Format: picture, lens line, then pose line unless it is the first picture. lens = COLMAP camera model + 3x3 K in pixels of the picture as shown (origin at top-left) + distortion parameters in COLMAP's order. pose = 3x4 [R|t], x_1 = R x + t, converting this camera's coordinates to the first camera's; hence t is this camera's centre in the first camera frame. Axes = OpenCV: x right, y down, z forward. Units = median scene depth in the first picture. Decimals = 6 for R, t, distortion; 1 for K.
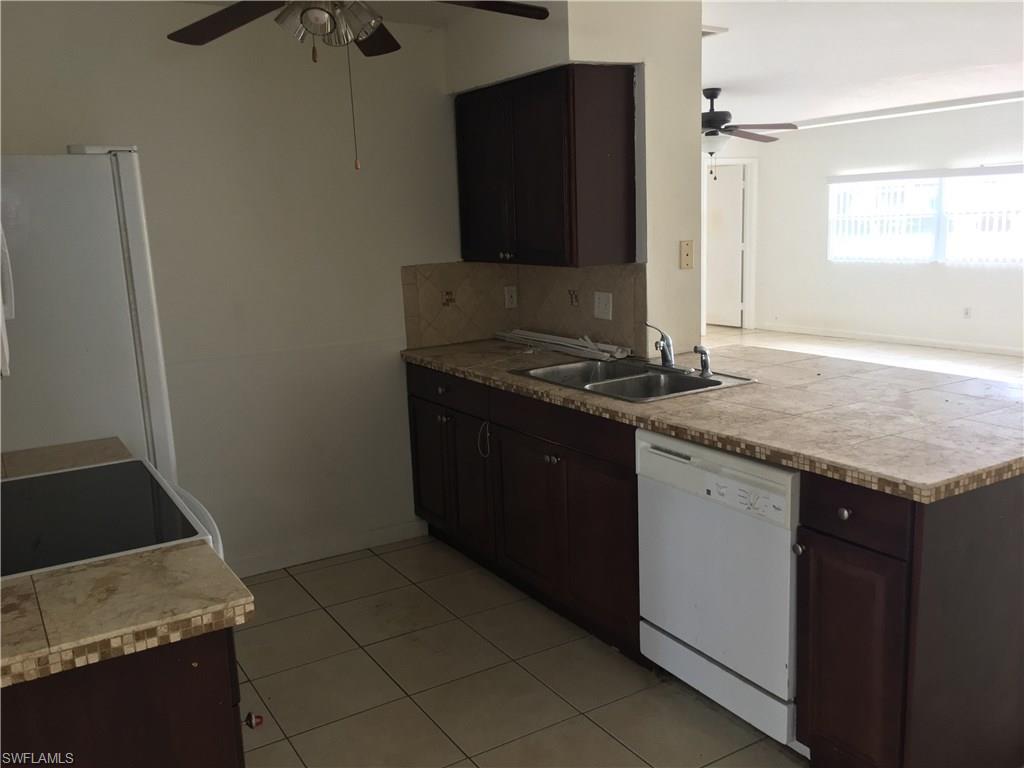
lens RADIAL K [[867.8, 0, 510.1], [0, 867.8, 393.8], [0, 0, 1]] dist [0.038133, -0.040890]
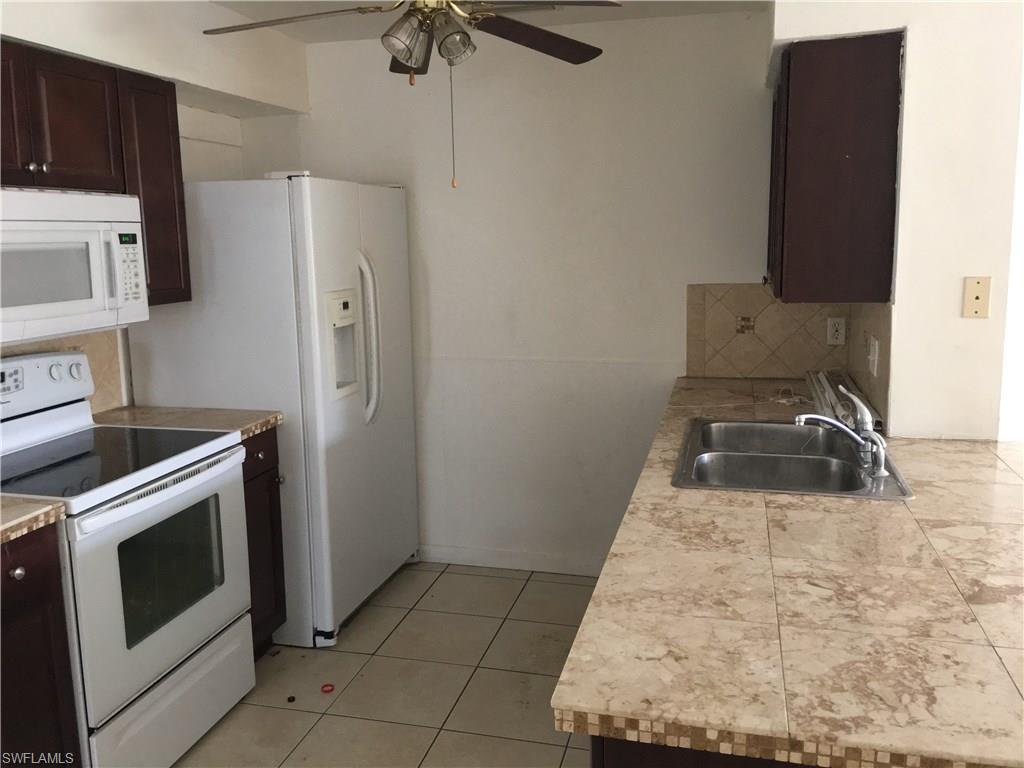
lens RADIAL K [[867.8, 0, 513.4], [0, 867.8, 375.2], [0, 0, 1]] dist [0.038133, -0.040890]
pose [[0.698944, 0.142367, -0.700863, 0.408695], [-0.153379, 0.987023, 0.047536, -0.071471], [0.698536, 0.074272, 0.711710, 0.246205]]
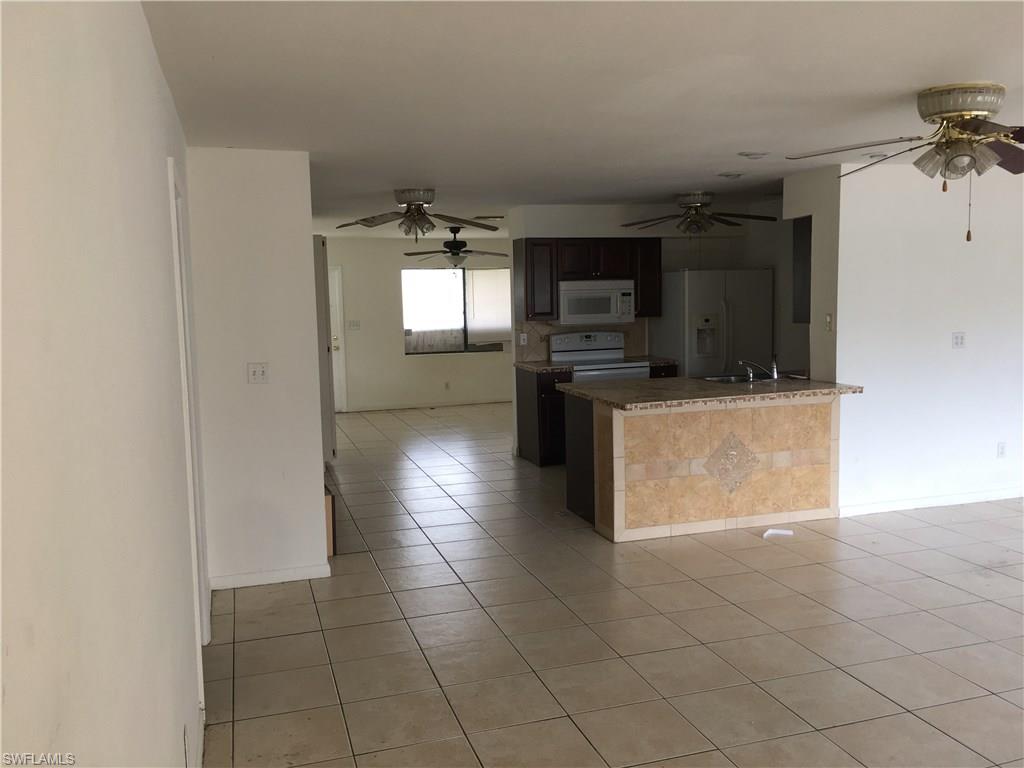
lens RADIAL K [[867.8, 0, 513.7], [0, 867.8, 388.0], [0, 0, 1]] dist [0.038133, -0.040890]
pose [[-0.242317, 0.150232, -0.958495, 1.800916], [-0.161432, 0.967923, 0.192521, -0.240057], [0.956673, 0.201383, -0.210292, 0.745801]]
